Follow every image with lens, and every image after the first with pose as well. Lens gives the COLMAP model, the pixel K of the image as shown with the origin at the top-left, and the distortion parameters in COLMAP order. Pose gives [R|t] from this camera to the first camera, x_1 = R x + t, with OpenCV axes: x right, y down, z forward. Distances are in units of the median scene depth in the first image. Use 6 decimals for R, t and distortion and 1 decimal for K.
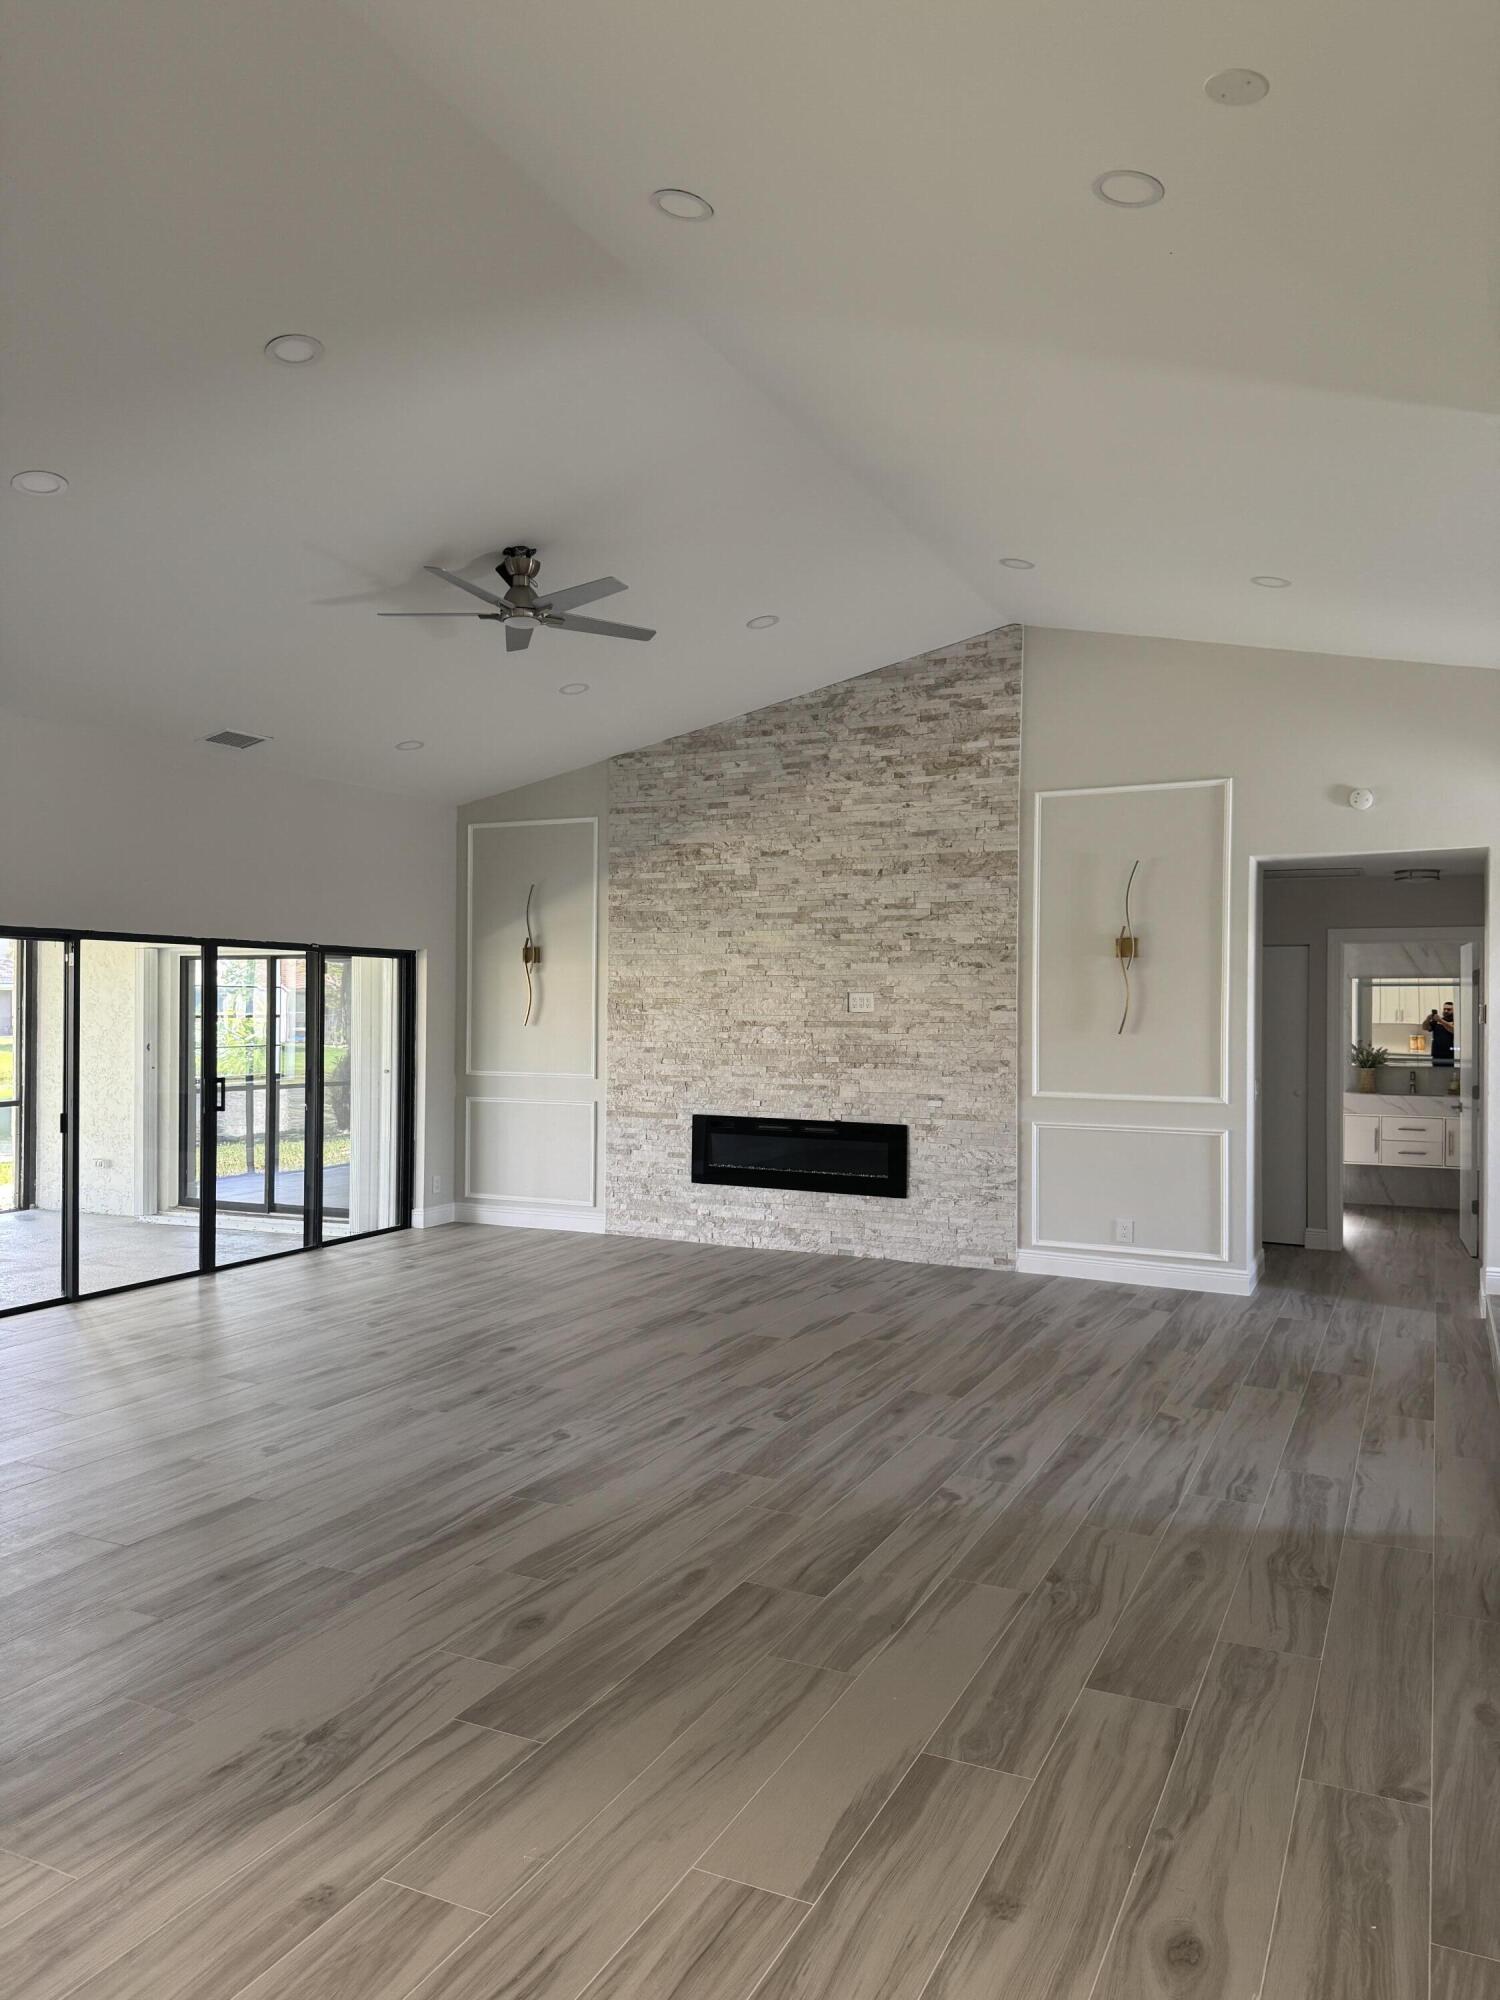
lens RADIAL K [[1396.9, 0, 762.1], [0, 1396.9, 996.3], [0, 0, 1]] dist [0.064392, -0.052901]
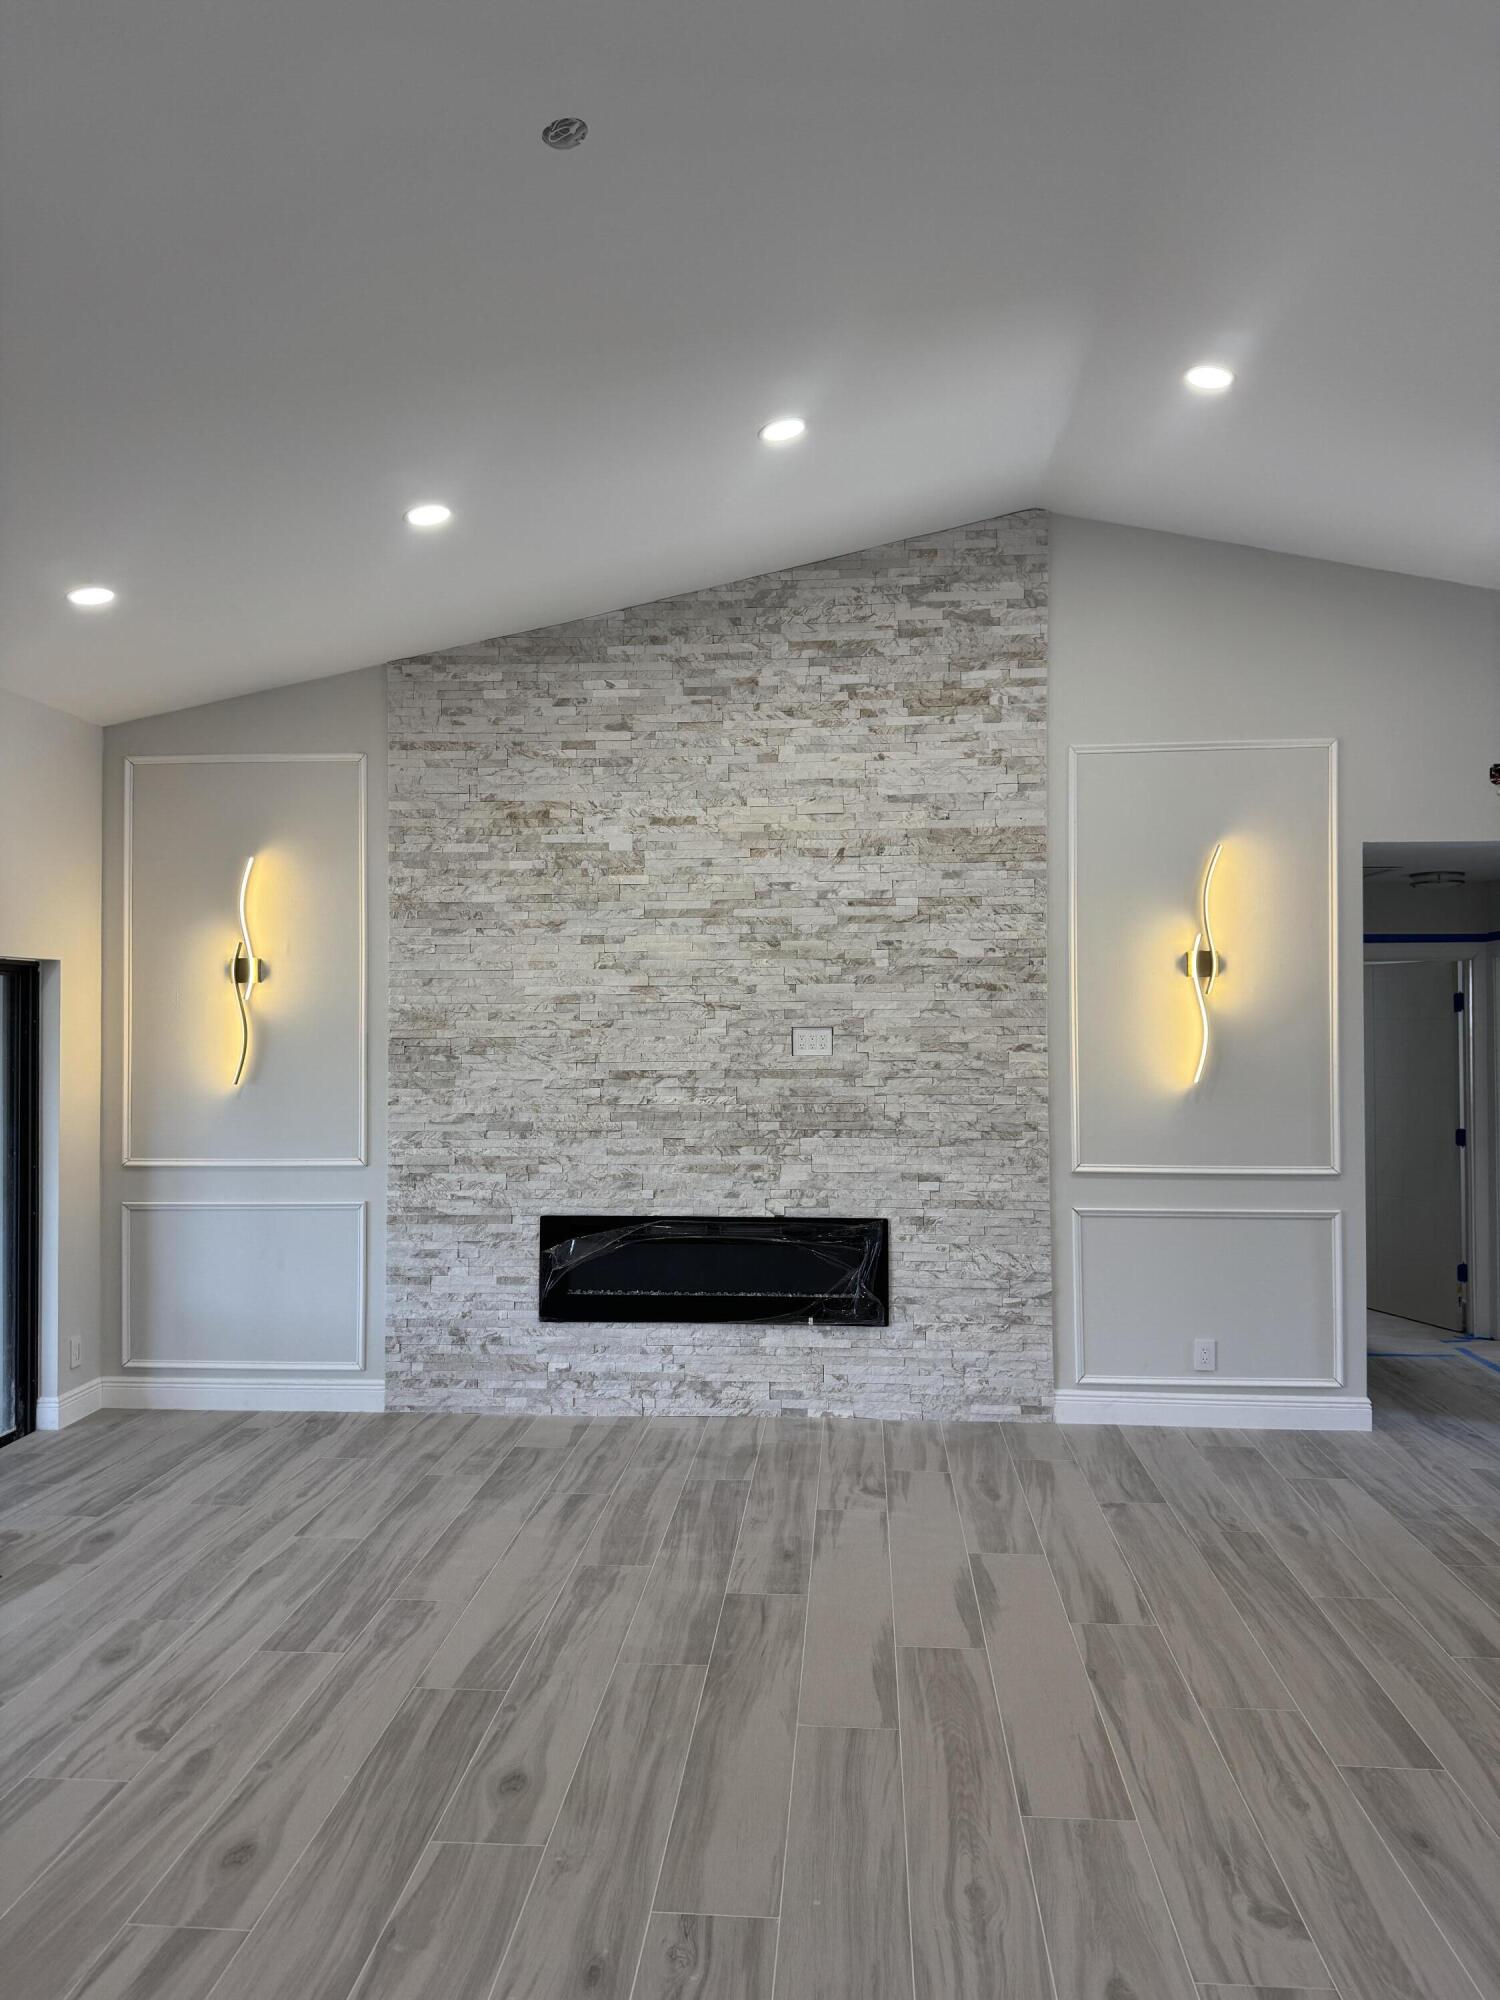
lens RADIAL K [[1396.9, 0, 765.6], [0, 1396.9, 1003.1], [0, 0, 1]] dist [0.064392, -0.052901]
pose [[0.930565, -0.002007, 0.366121, -0.207127], [0.006970, 0.999901, -0.012234, -0.006477], [-0.366061, 0.013937, 0.930487, 0.383777]]
